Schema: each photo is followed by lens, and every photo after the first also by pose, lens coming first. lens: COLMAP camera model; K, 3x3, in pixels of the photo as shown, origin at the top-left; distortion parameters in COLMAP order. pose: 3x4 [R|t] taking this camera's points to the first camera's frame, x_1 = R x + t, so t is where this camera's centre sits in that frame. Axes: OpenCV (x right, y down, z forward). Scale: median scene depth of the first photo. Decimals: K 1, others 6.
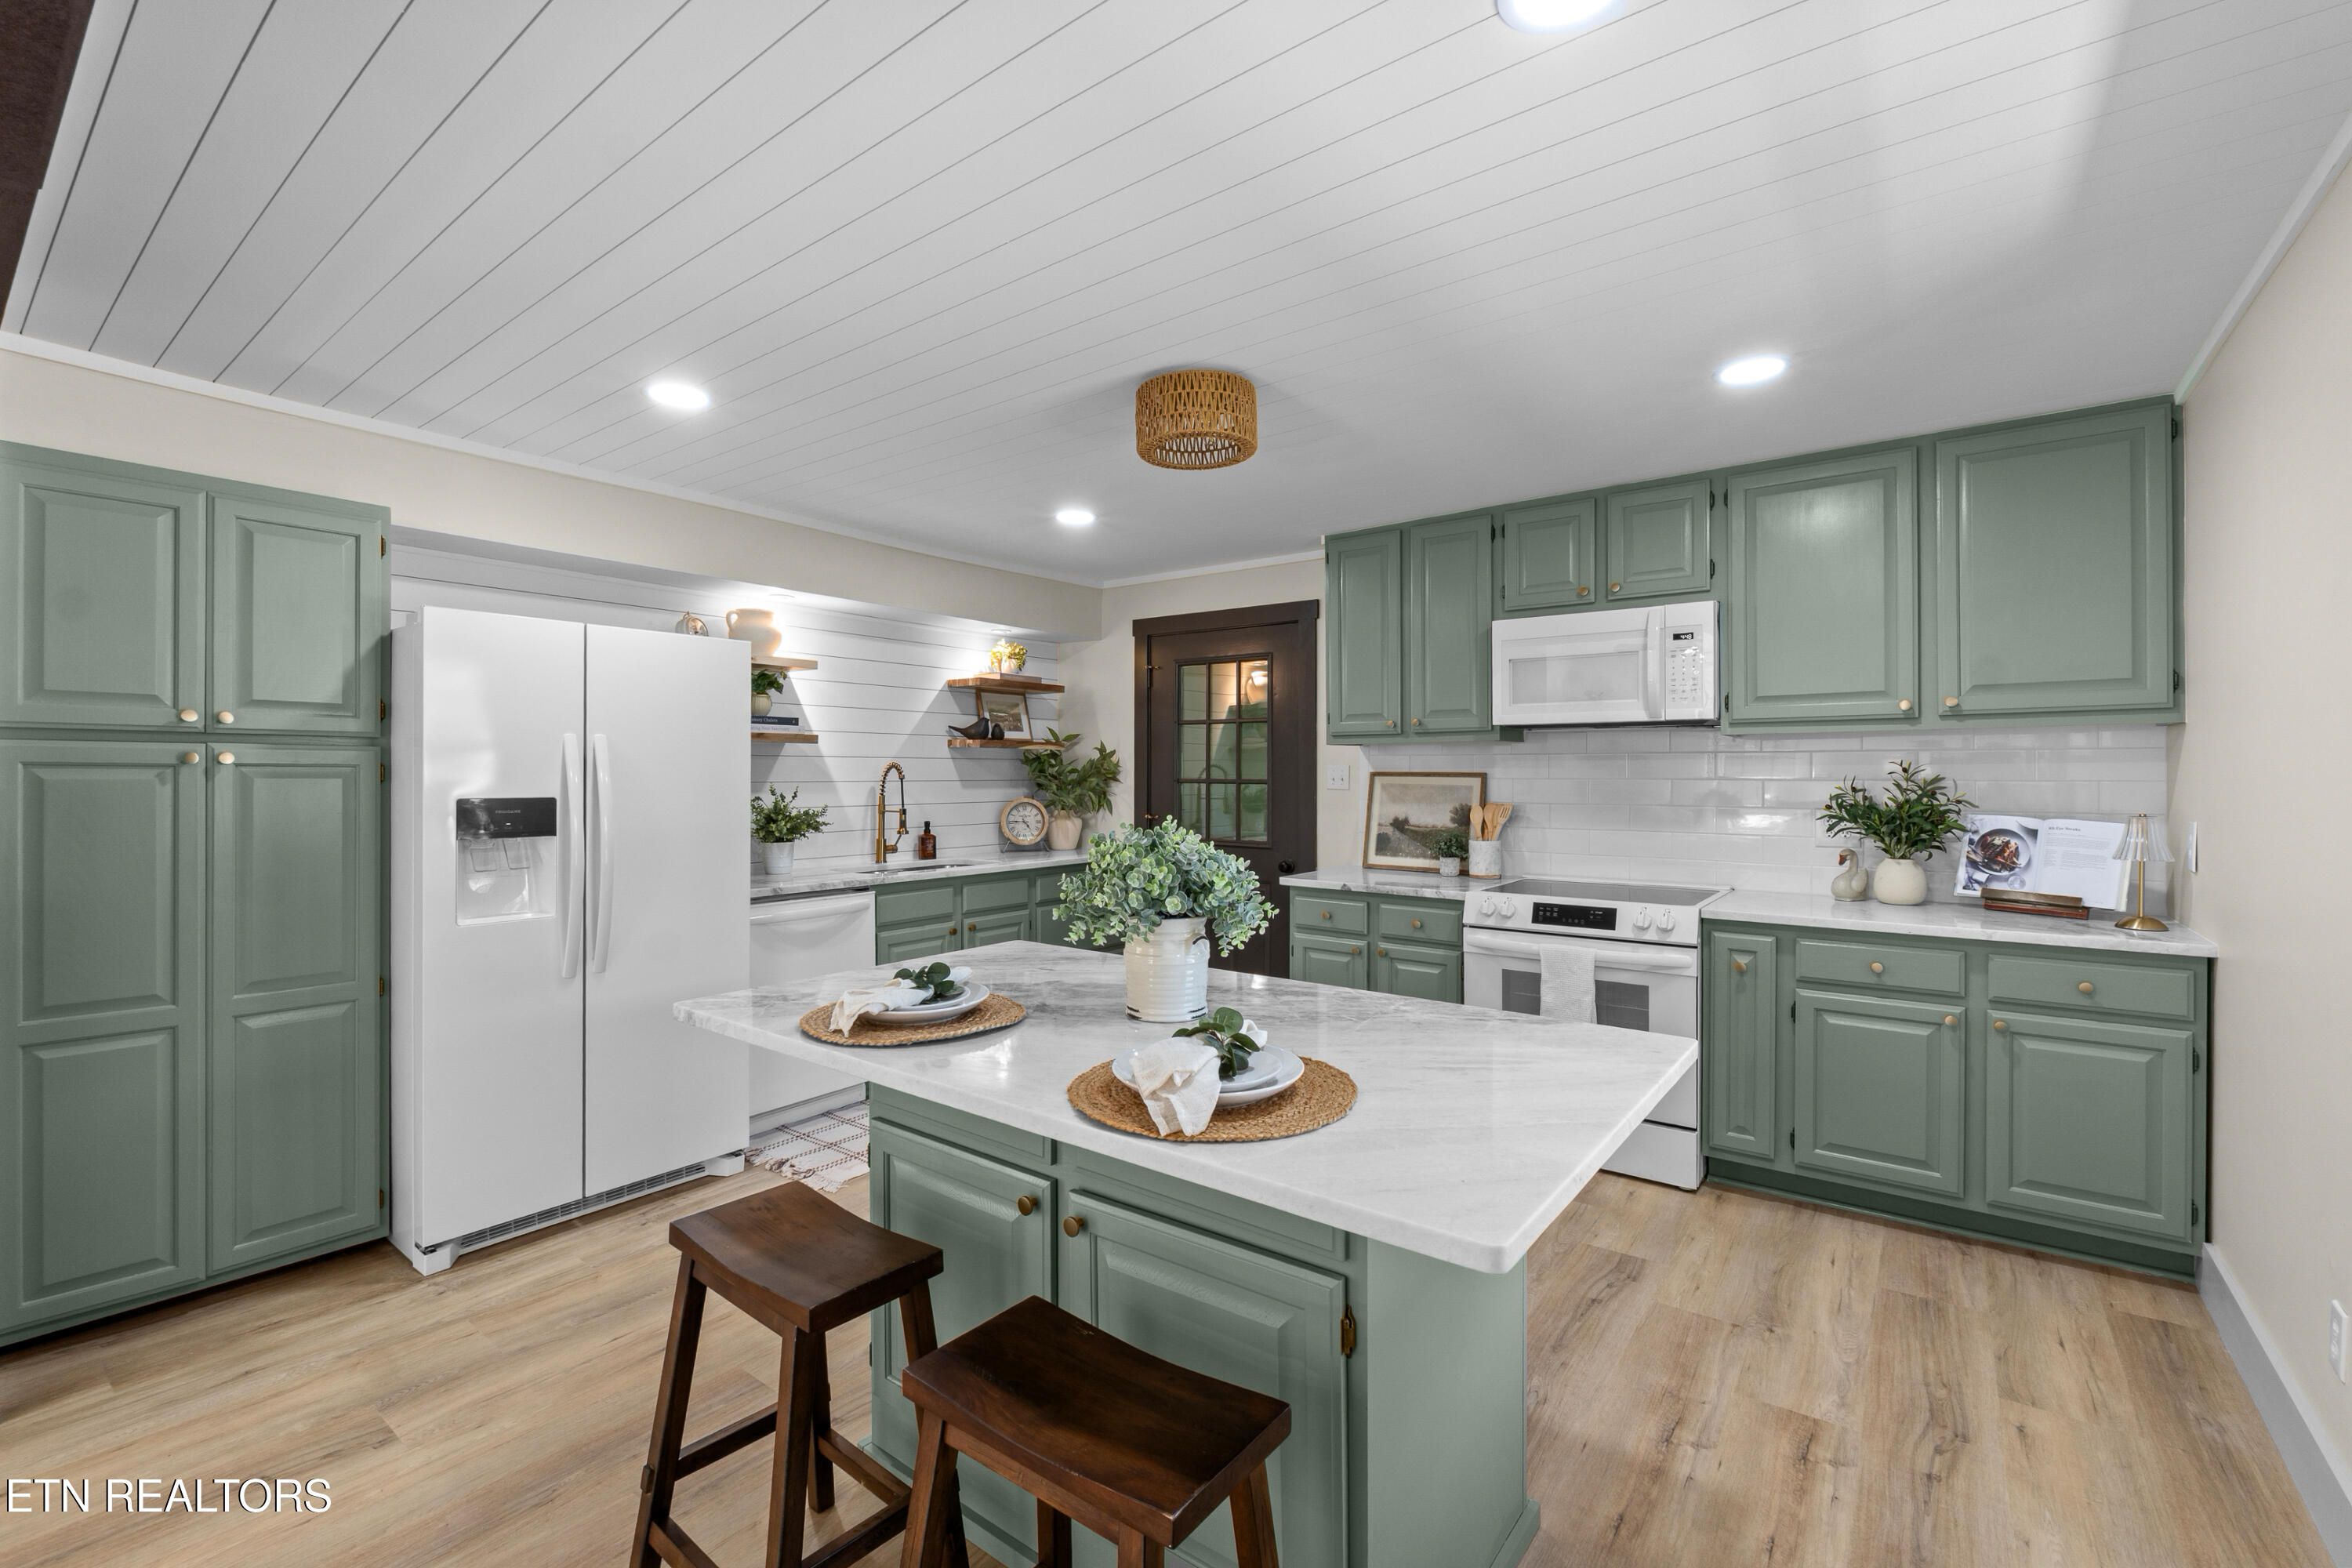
lens RADIAL K [[1009.2, 0, 1176.0], [0, 1009.2, 784.0], [0, 0, 1]] dist [-0.008181, 0.000151]
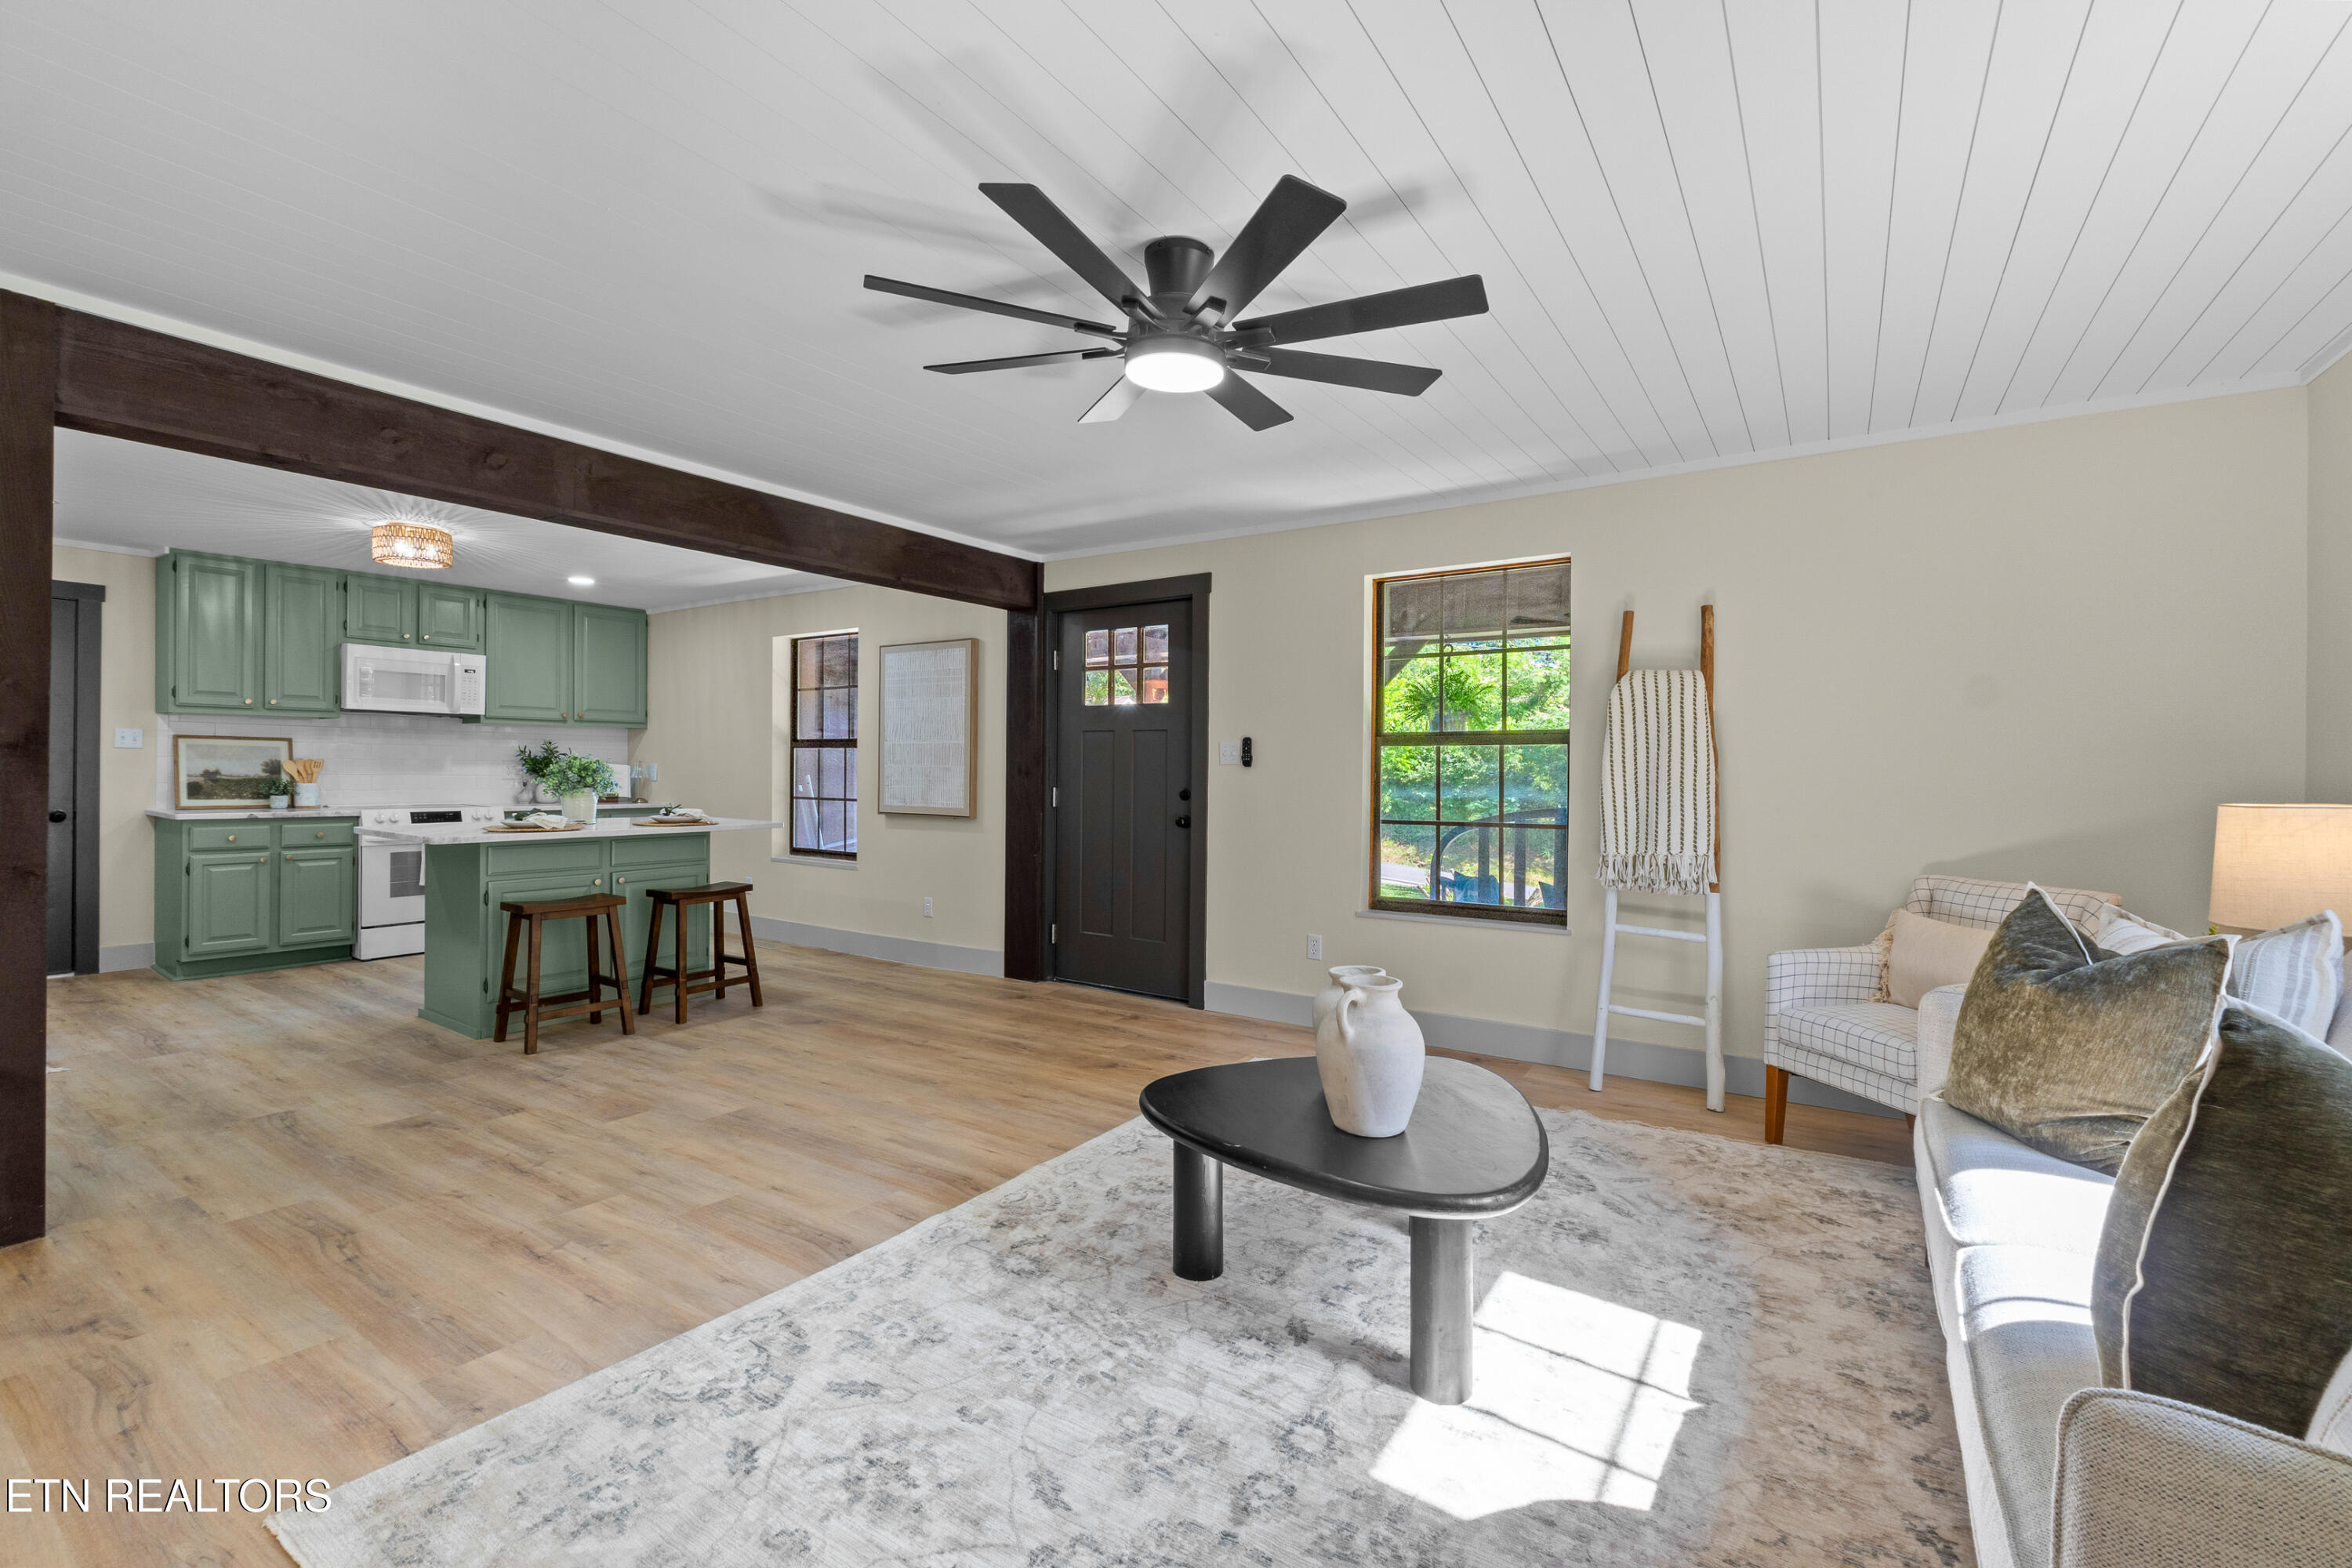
lens RADIAL K [[993.1, 0, 1176.9], [0, 993.1, 771.4], [0, 0, 1]] dist [-0.007465, 0.000102]
pose [[-0.065059, -0.003064, 0.997877, -1.535512], [0.000503, 0.999995, 0.003104, 0.042674], [-0.997881, 0.000704, -0.065057, -0.241498]]
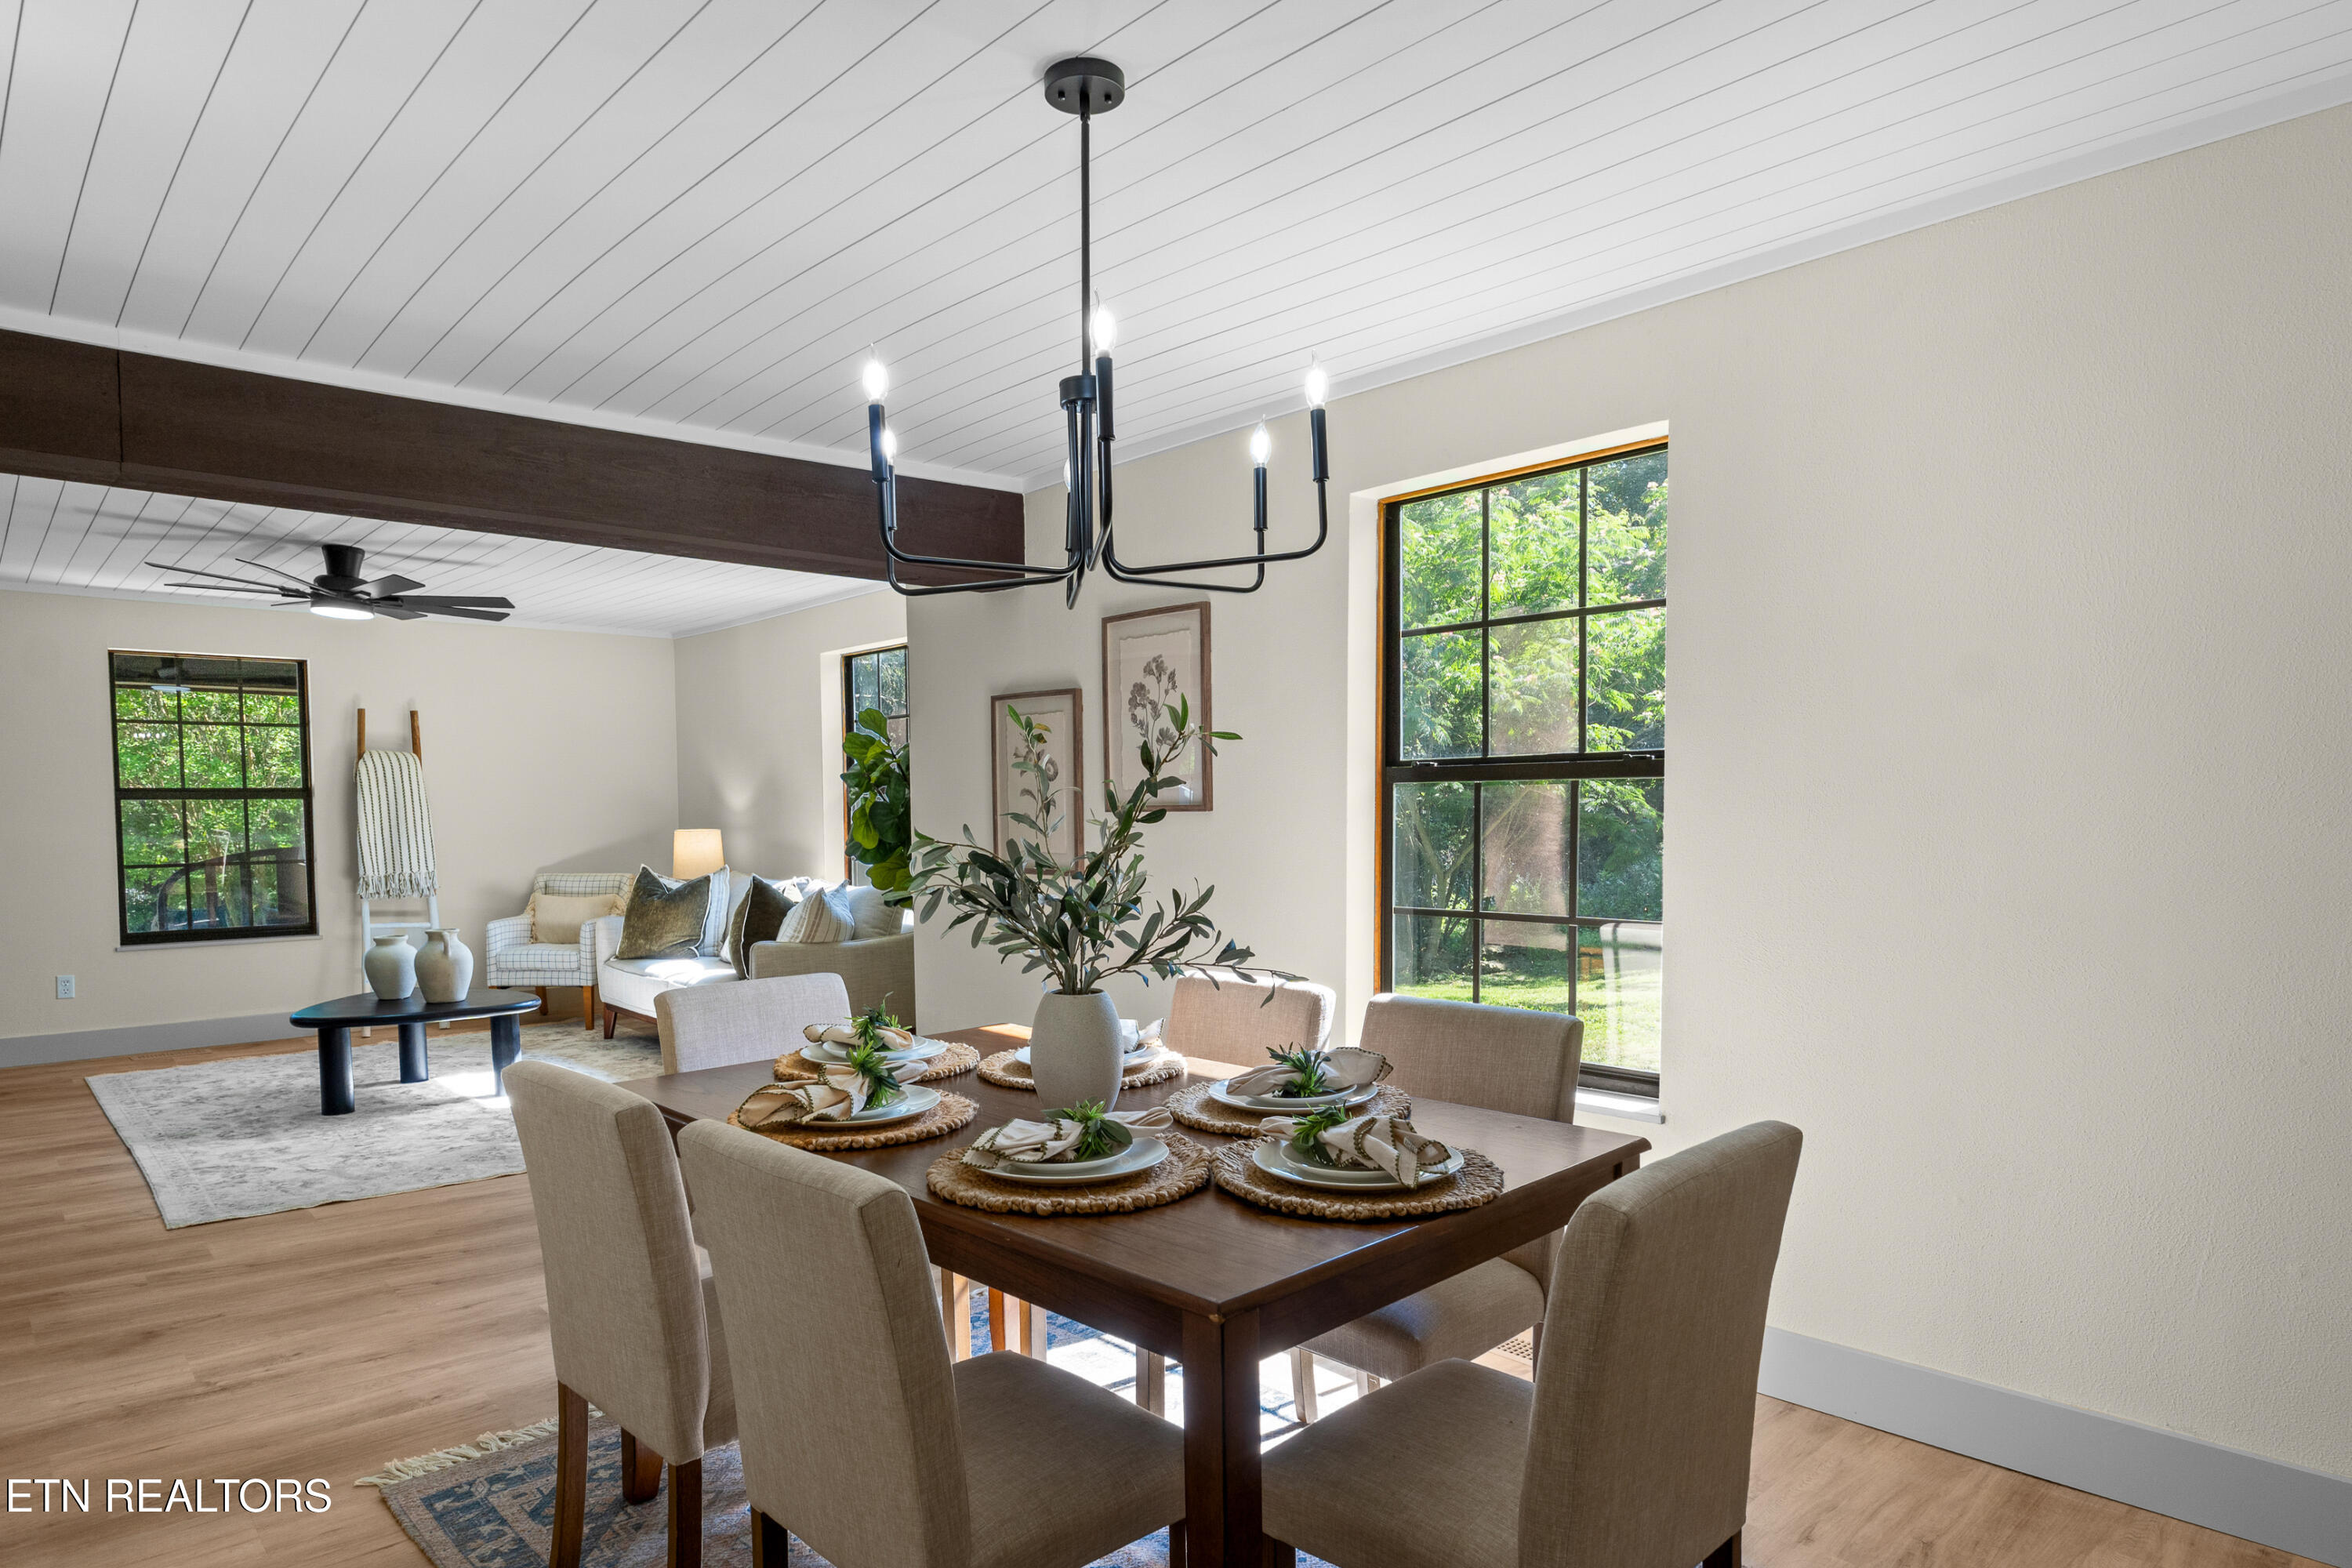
lens RADIAL K [[1416.4, 0, 1174.1], [0, 1416.4, 863.5], [0, 0, 1]] dist [-0.001583, 0.000075]
pose [[-0.983337, -0.007779, 0.181628, -2.181395], [0.002167, 0.998511, 0.054503, -0.005707], [-0.181782, 0.053988, -0.981856, 1.233298]]
